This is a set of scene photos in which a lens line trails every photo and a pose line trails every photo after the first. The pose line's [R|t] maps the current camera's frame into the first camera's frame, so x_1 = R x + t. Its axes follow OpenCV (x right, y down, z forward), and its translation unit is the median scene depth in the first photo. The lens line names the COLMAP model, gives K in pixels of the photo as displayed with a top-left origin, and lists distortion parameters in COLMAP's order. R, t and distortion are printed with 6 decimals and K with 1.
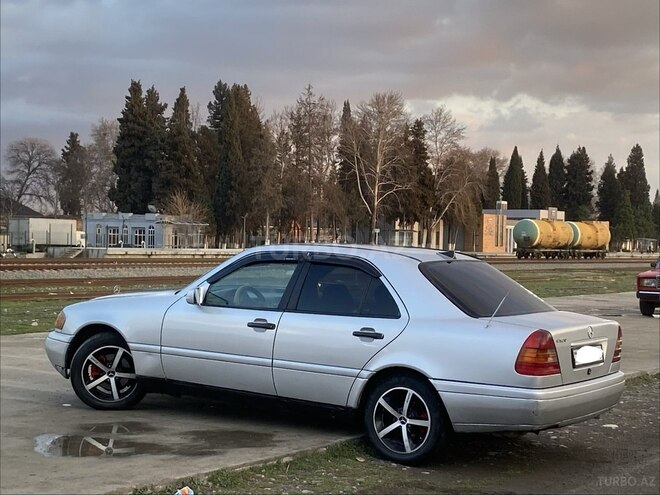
lens RADIAL K [[1209.1, 0, 374.7], [0, 1209.1, 243.0], [0, 0, 1]] dist [0.123143, -0.143997]
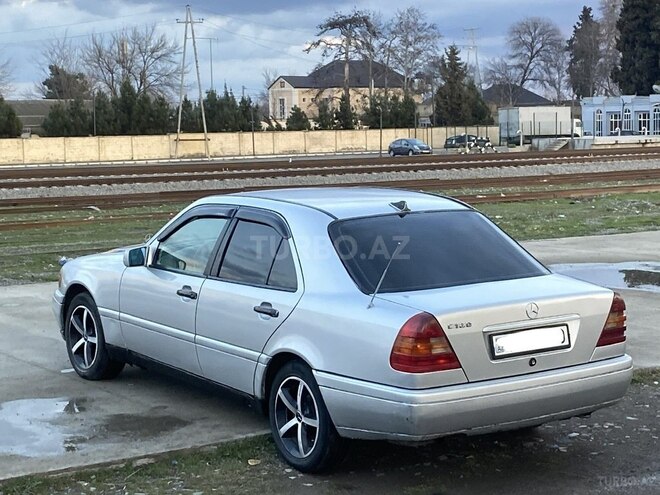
lens RADIAL K [[1351.6, 0, 366.8], [0, 1351.6, 249.1], [0, 0, 1]] dist [0.132614, -0.165079]
pose [[0.921791, -0.004676, -0.387660, 0.404428], [0.038977, 0.995979, 0.080667, -0.035877], [0.385723, -0.089468, 0.918266, 0.189784]]
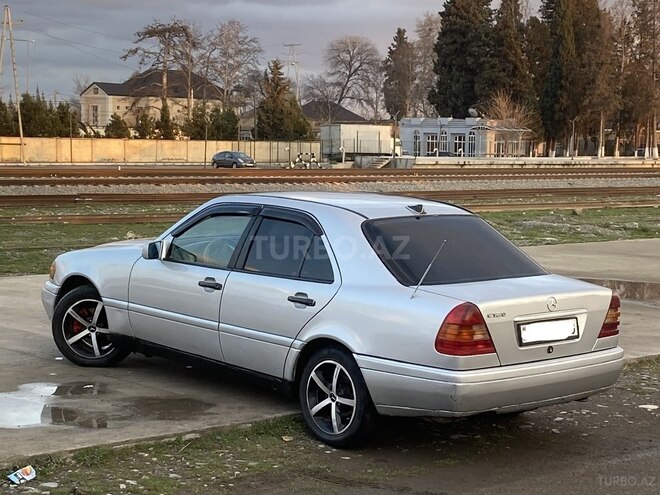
lens RADIAL K [[1351.6, 0, 366.8], [0, 1351.6, 249.1], [0, 0, 1]] dist [0.132614, -0.165079]
pose [[0.965746, 0.016784, -0.258945, 0.294412], [0.002191, 0.997343, 0.072817, -0.034040], [0.259479, -0.070891, 0.963143, 0.053270]]
